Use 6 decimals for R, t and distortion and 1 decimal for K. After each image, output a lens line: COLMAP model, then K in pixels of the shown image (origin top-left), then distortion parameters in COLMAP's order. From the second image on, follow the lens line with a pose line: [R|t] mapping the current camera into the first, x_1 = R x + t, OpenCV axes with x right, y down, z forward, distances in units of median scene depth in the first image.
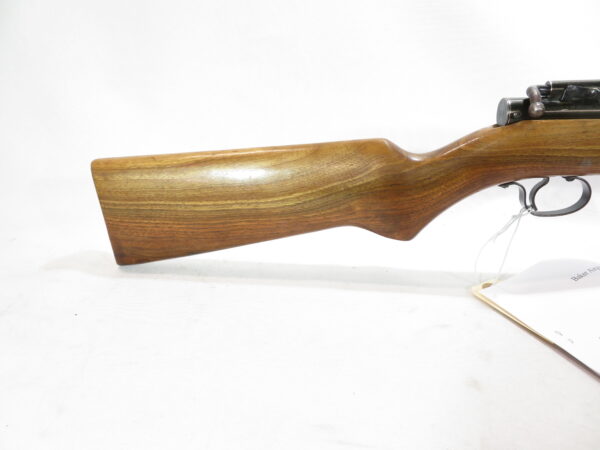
lens RADIAL K [[463.5, 0, 300.0], [0, 463.5, 225.0], [0, 0, 1]] dist [0.002526, -0.001877]
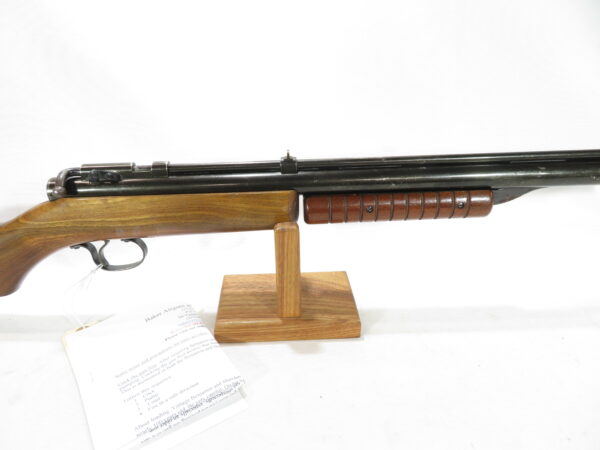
lens RADIAL K [[463.5, 0, 300.0], [0, 463.5, 225.0], [0, 0, 1]] dist [0.002526, -0.001877]
pose [[0.990564, -0.048279, 0.128268, 0.808440], [0.043968, 0.998376, 0.036235, -0.149714], [-0.129809, -0.030253, 0.991077, -0.230316]]
